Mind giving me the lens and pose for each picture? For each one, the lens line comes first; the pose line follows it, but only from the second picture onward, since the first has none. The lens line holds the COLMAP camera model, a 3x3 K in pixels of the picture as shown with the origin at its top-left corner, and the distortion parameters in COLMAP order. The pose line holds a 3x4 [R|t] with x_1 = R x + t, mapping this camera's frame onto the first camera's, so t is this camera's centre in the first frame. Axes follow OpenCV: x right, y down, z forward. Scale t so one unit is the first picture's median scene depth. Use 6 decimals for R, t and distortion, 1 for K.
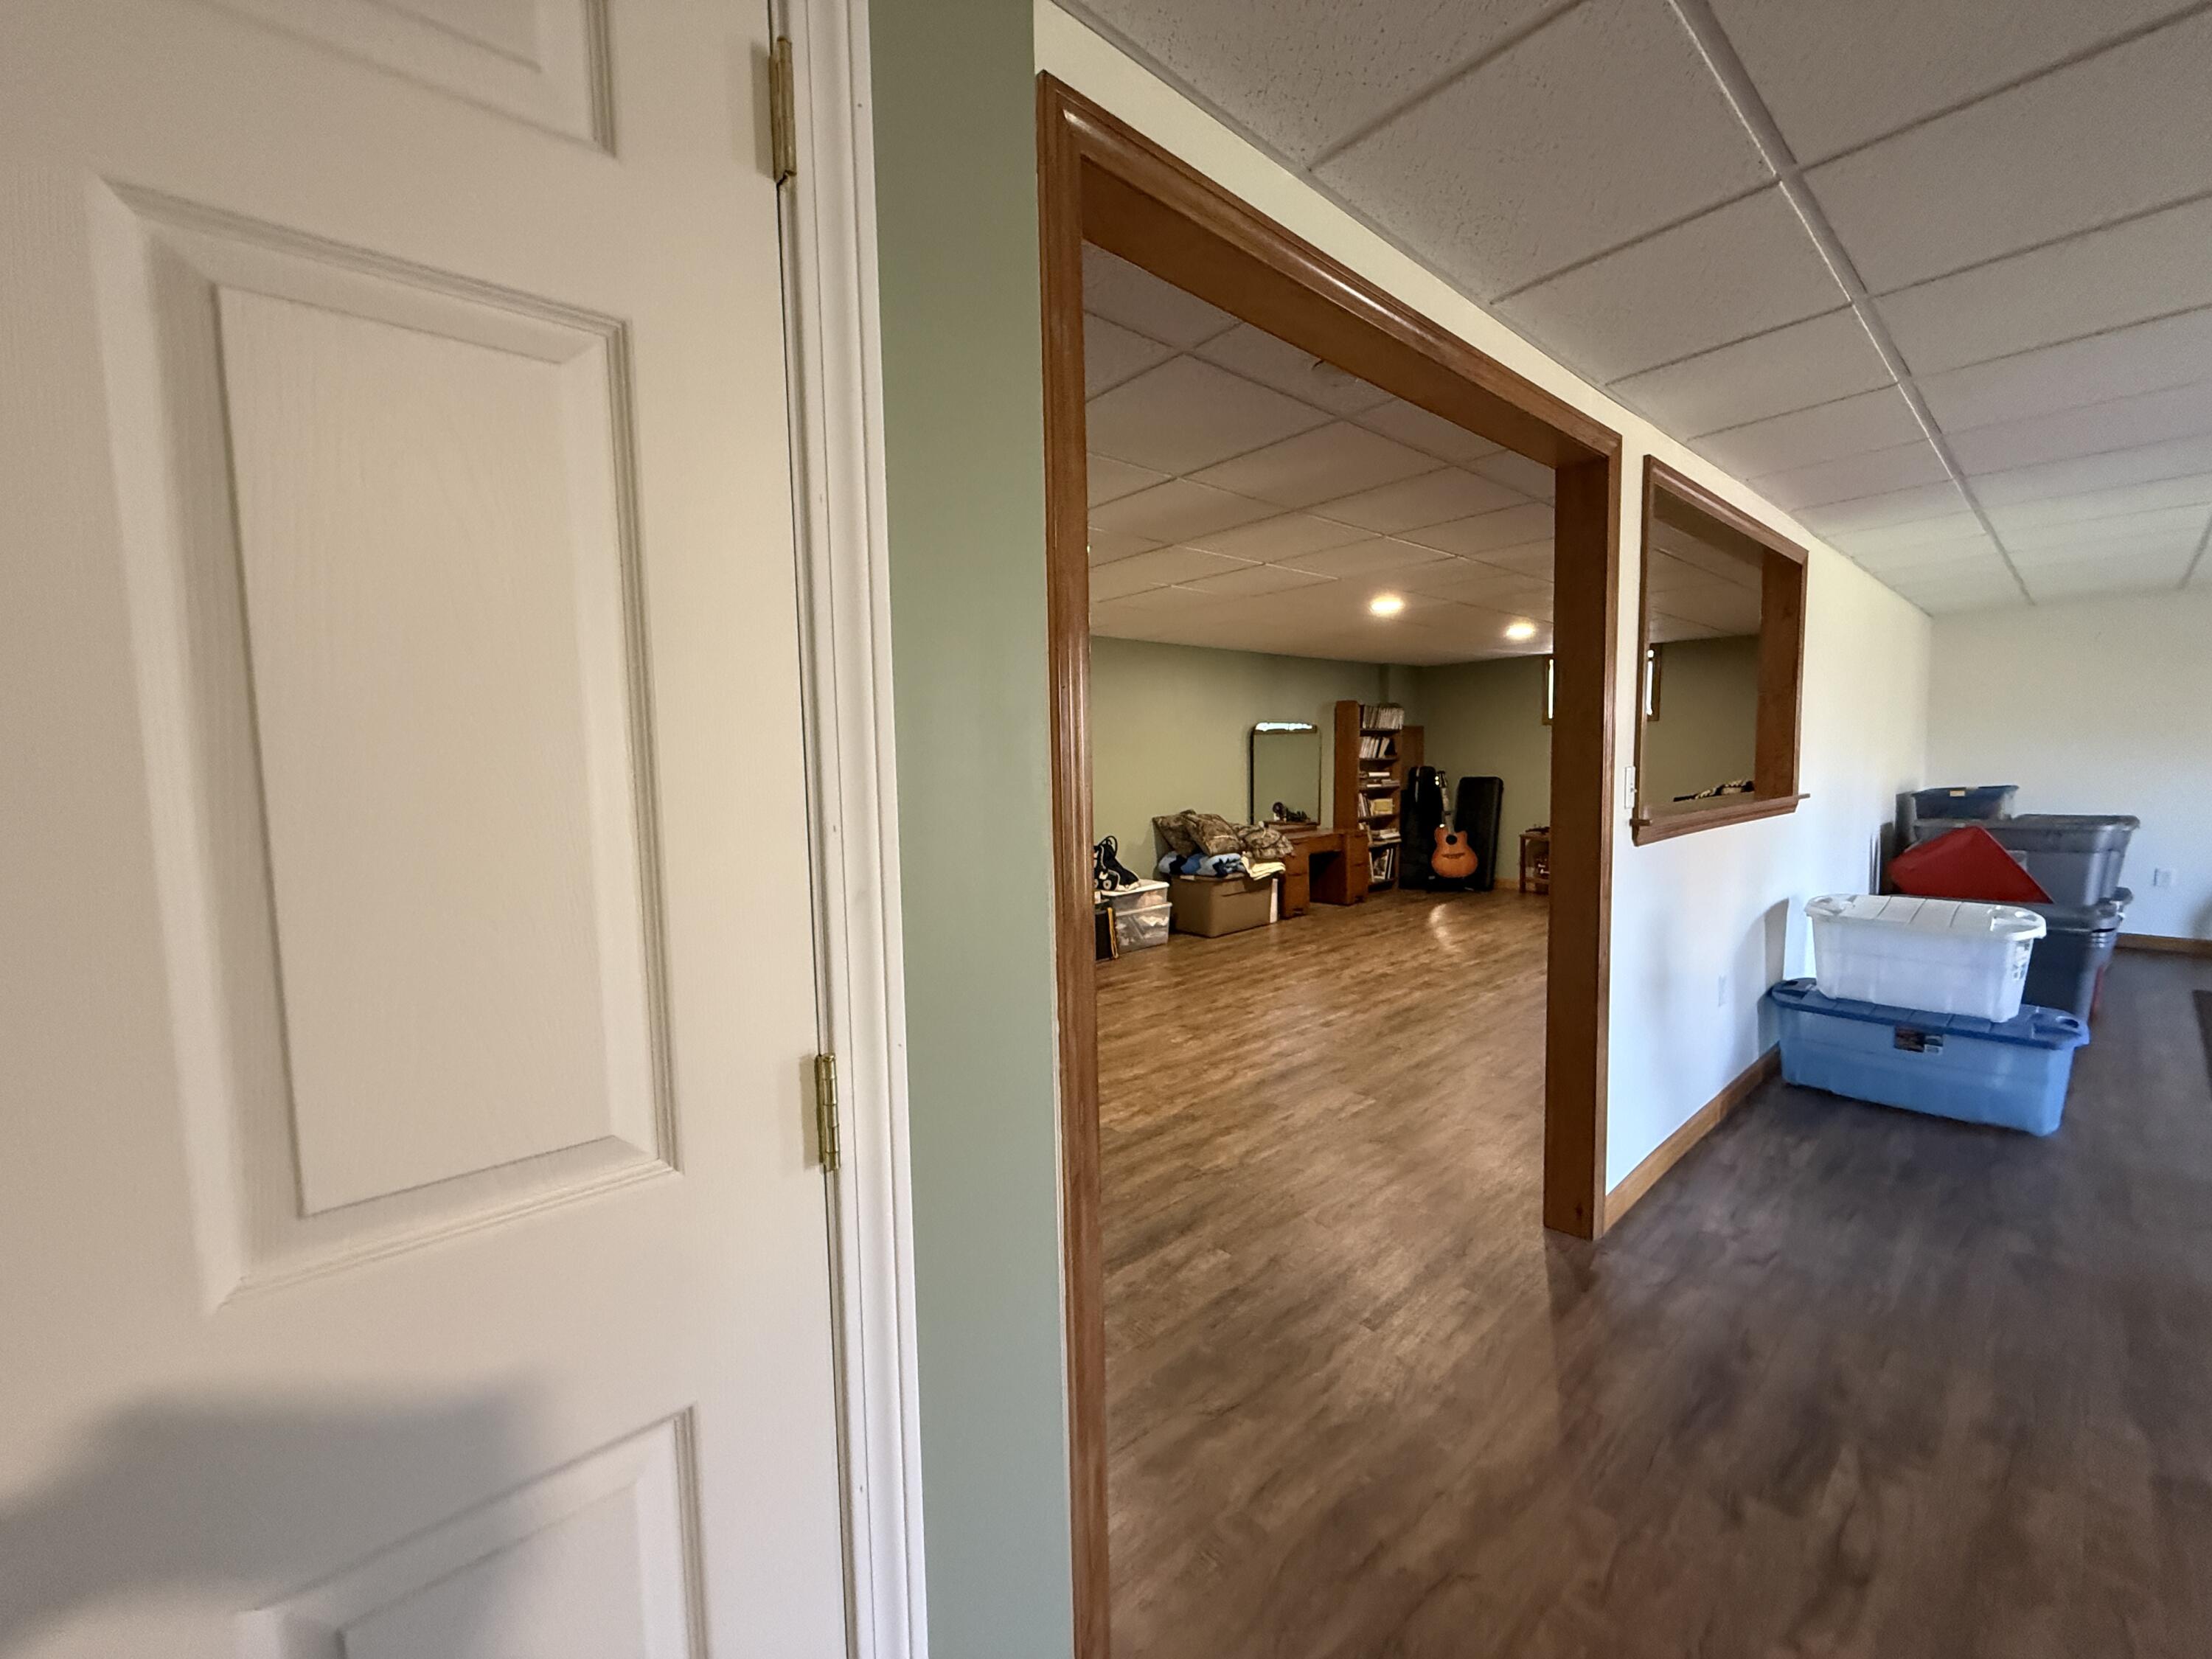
lens RADIAL K [[883.1, 0, 1099.3], [0, 883.1, 826.6], [0, 0, 1]] dist [0.001236, -0.000236]
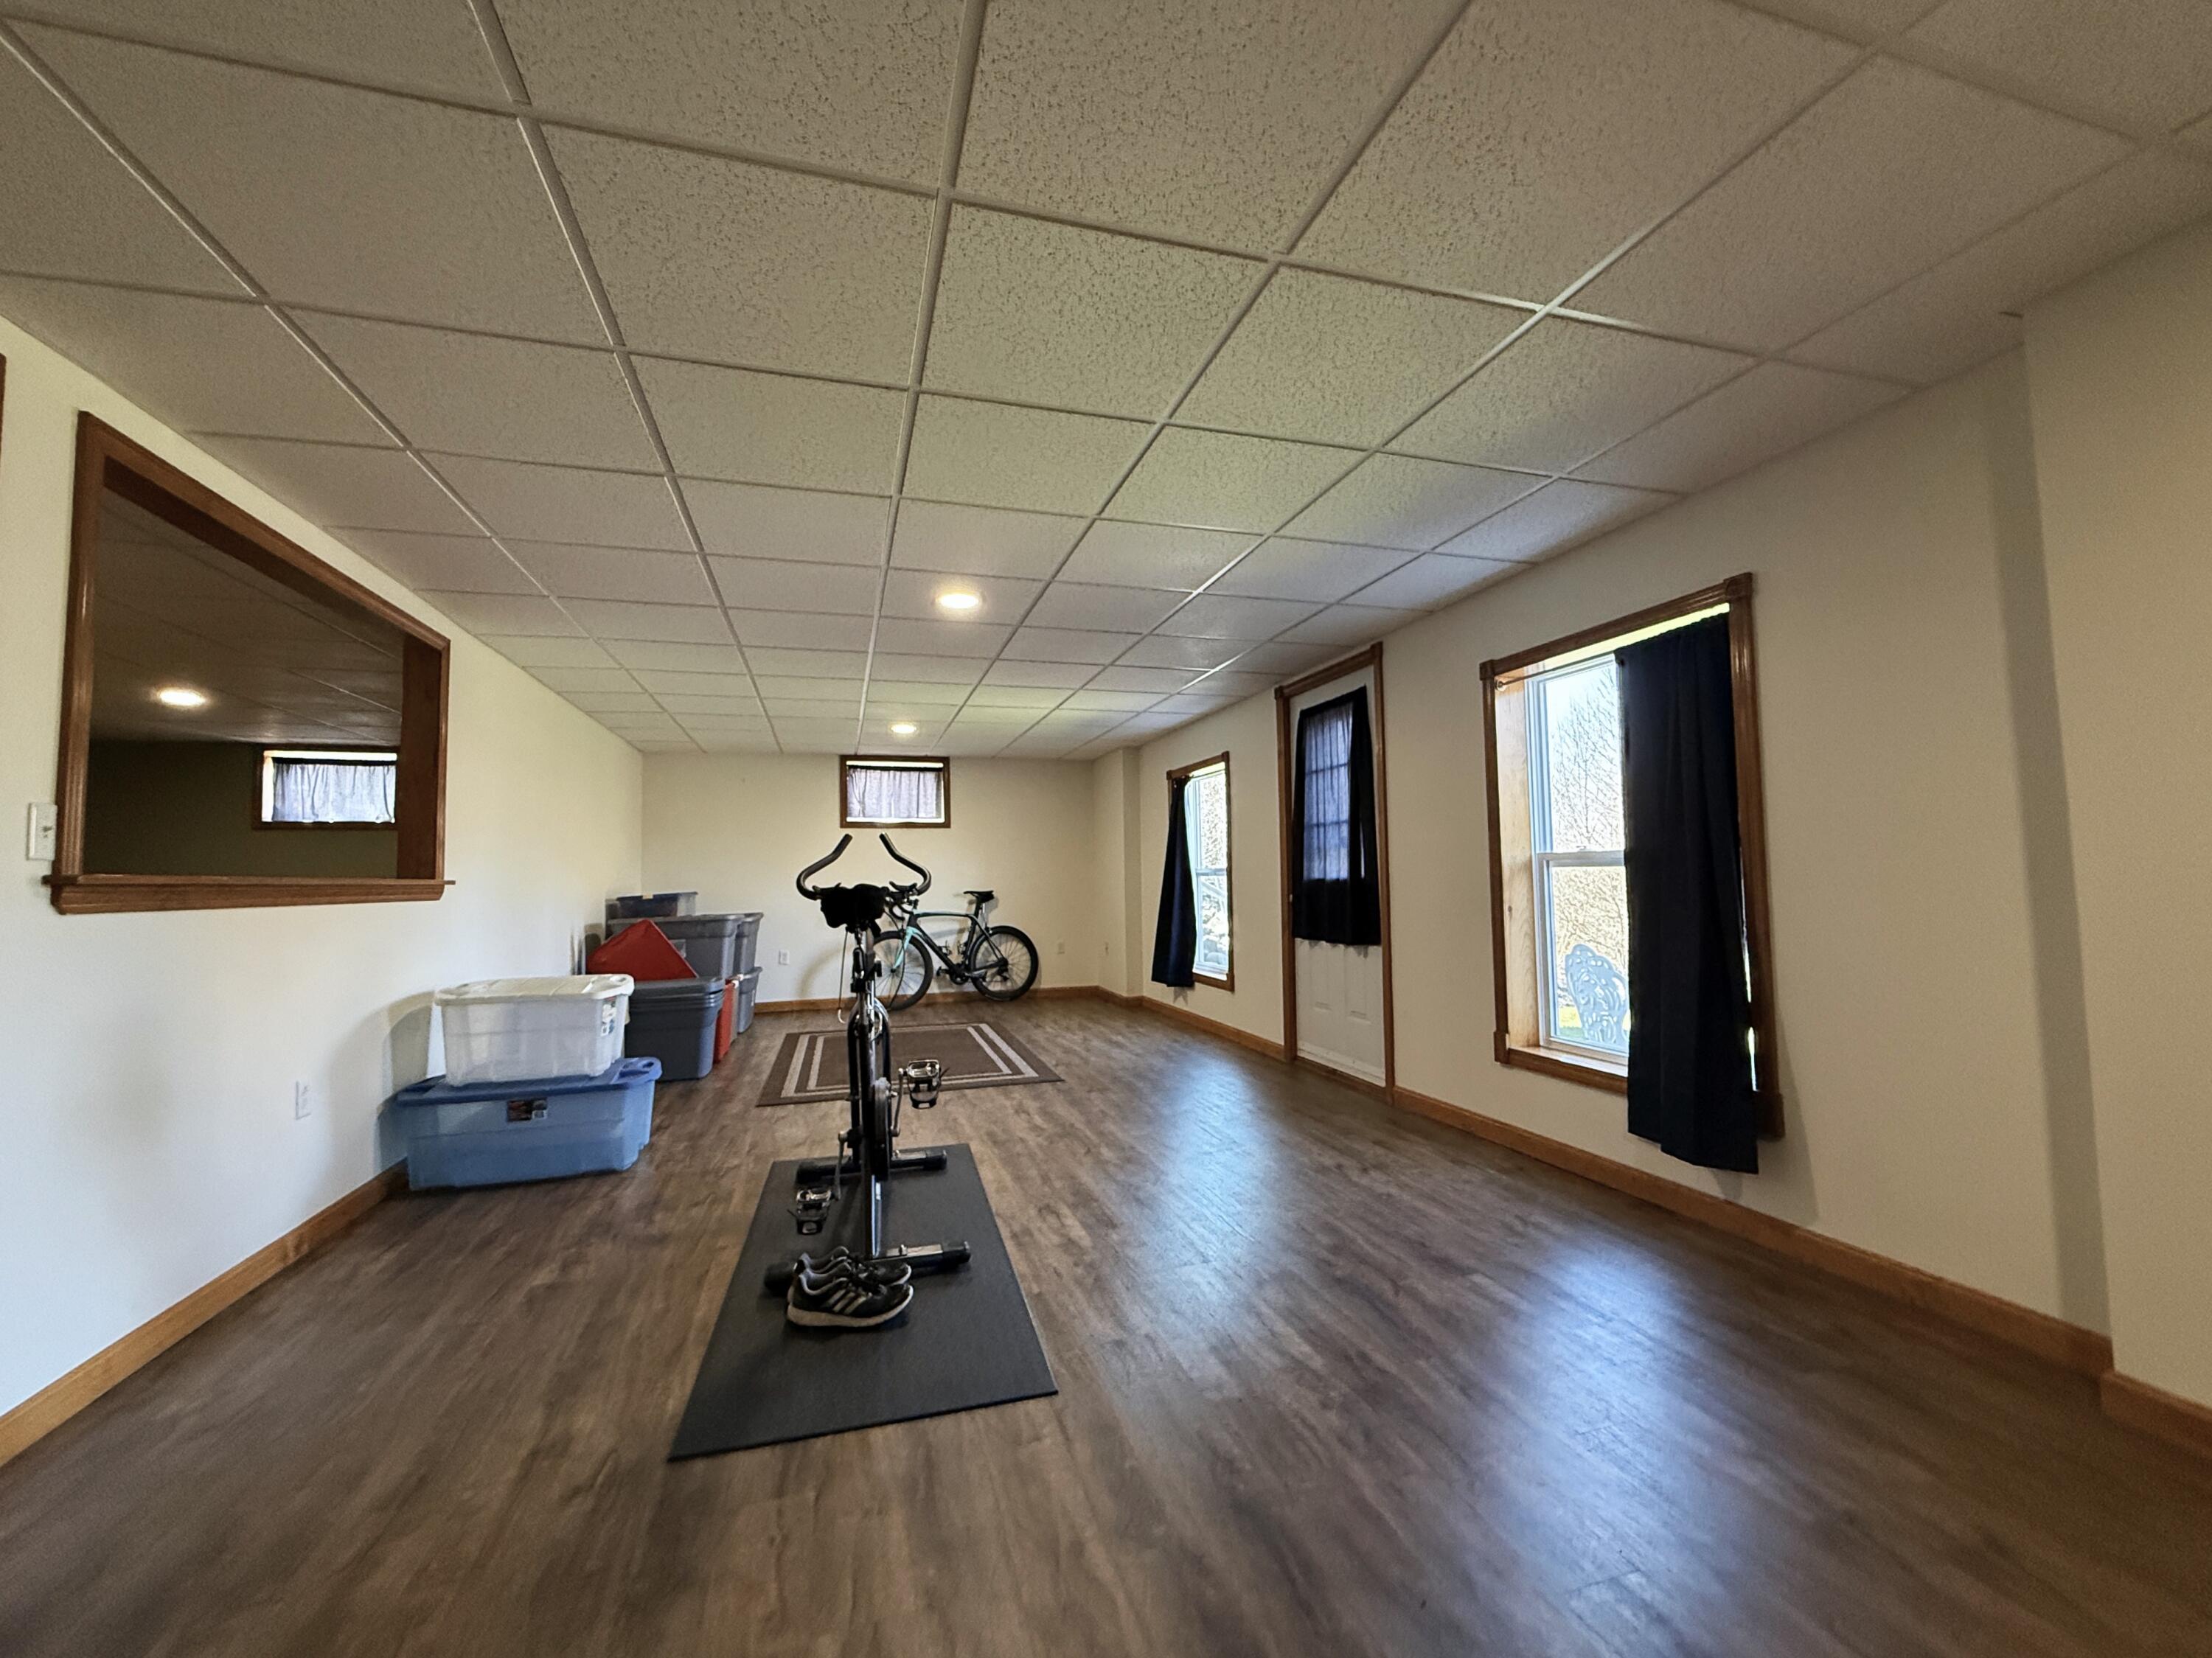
lens RADIAL K [[894.9, 0, 1099.9], [0, 894.9, 826.9], [0, 0, 1]] dist [0.001644, -0.000469]
pose [[0.417781, 0.065297, 0.906198, 0.234839], [0.078611, 0.991076, -0.107655, 0.080671], [-0.905141, 0.116214, 0.408919, -0.078457]]
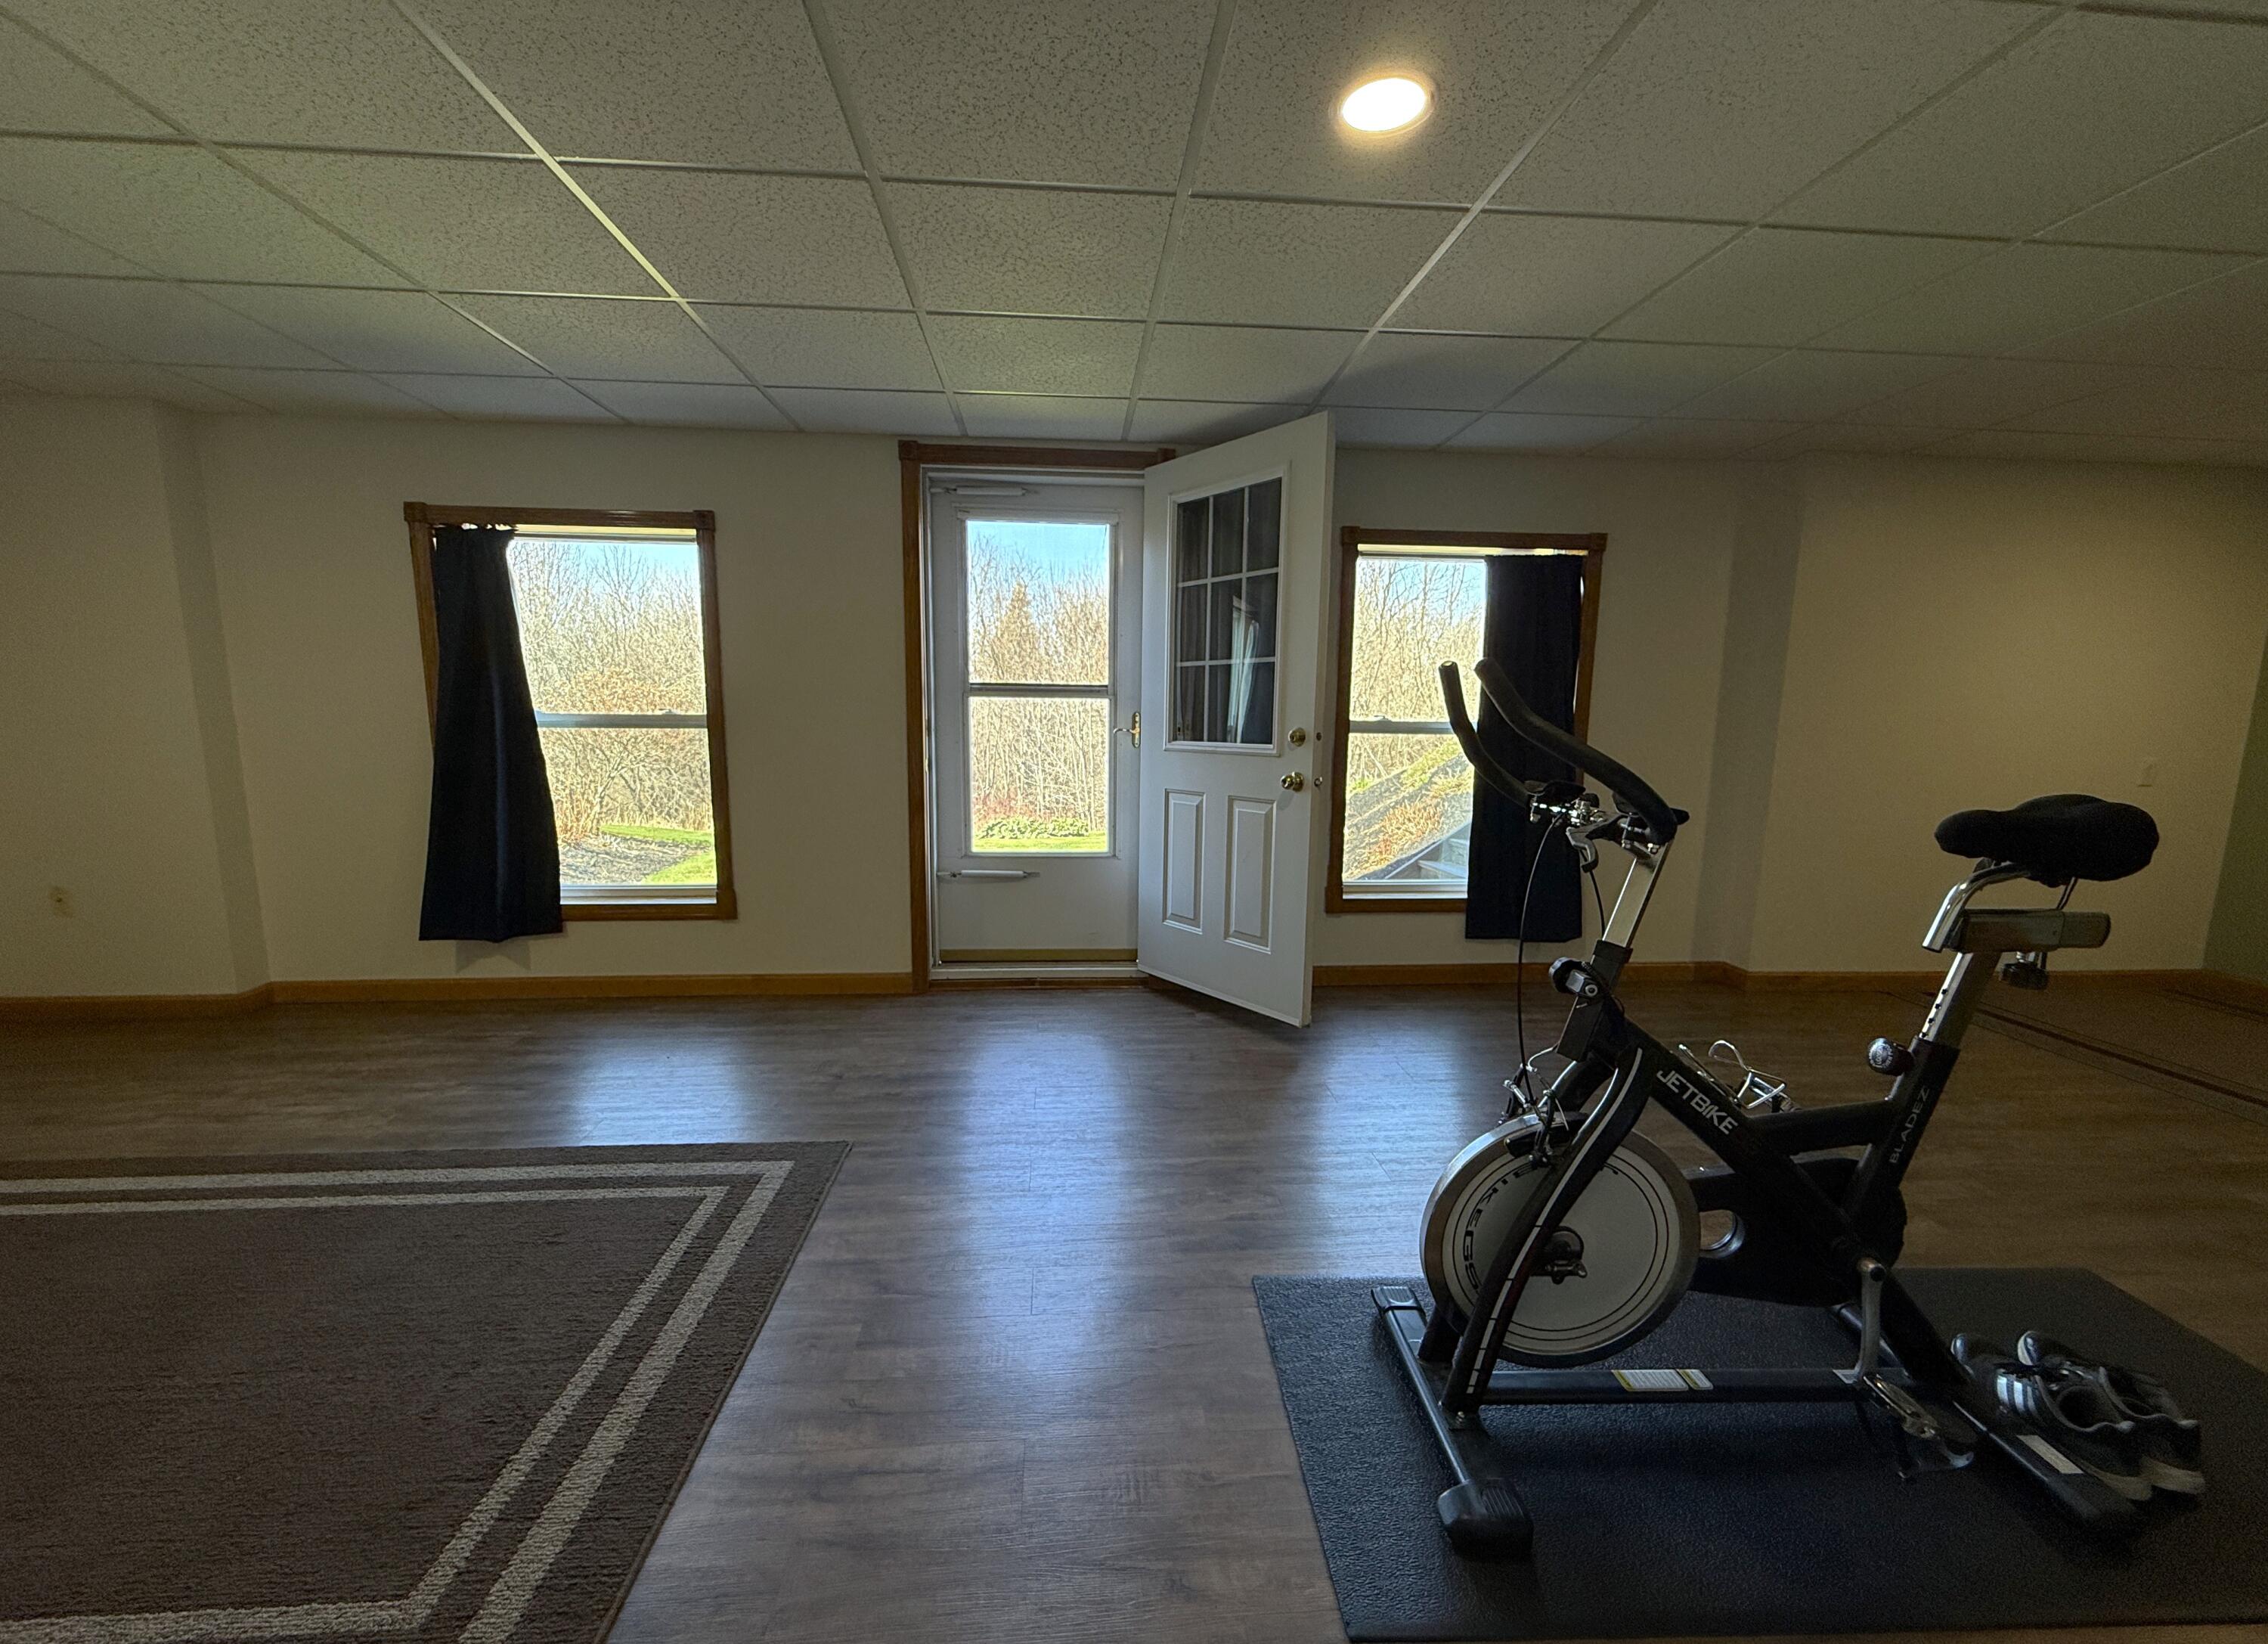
lens RADIAL K [[904.9, 0, 1131.5], [0, 904.9, 843.8], [0, 0, 1]] dist [0.001312, 0.000103]
pose [[-0.801251, -0.076288, 0.593445, 1.016829], [0.050681, 0.979620, 0.194360, -0.063055], [-0.596178, 0.185808, -0.781055, 1.137032]]
